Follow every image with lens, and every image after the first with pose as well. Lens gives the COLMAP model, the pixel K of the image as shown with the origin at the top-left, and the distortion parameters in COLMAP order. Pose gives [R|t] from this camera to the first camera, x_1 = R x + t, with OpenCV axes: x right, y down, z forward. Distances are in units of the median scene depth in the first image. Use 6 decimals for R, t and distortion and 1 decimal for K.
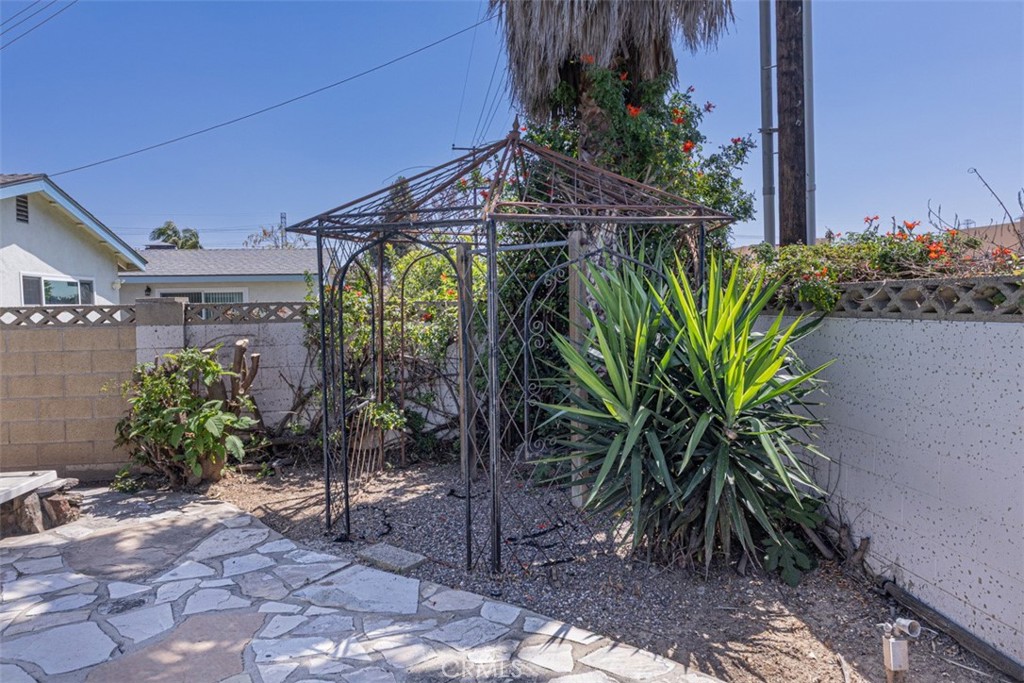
lens RADIAL K [[689.7, 0, 512.0], [0, 689.7, 325.0], [0, 0, 1]] dist [0.004488, 0.002337]
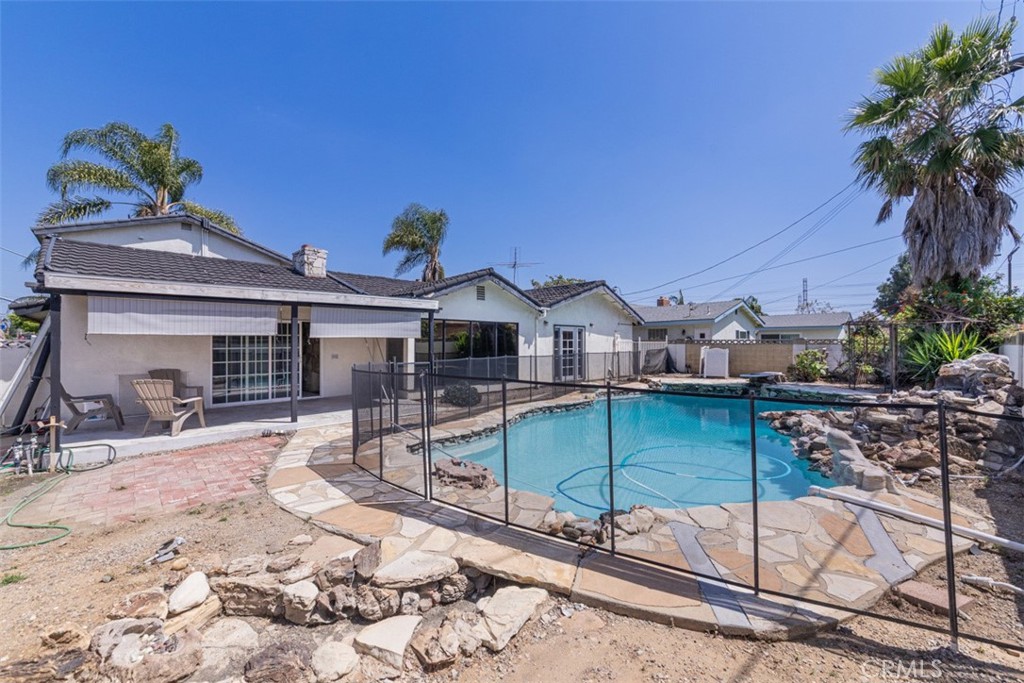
lens RADIAL K [[417.3, 0, 512.0], [0, 417.3, 341.5], [0, 0, 1]] dist [0.000208, -0.000044]
pose [[0.596023, 0.013570, -0.802853, 0.480783], [-0.033508, 0.999407, -0.007983, 0.060069], [0.802268, 0.031660, 0.596124, -1.905998]]
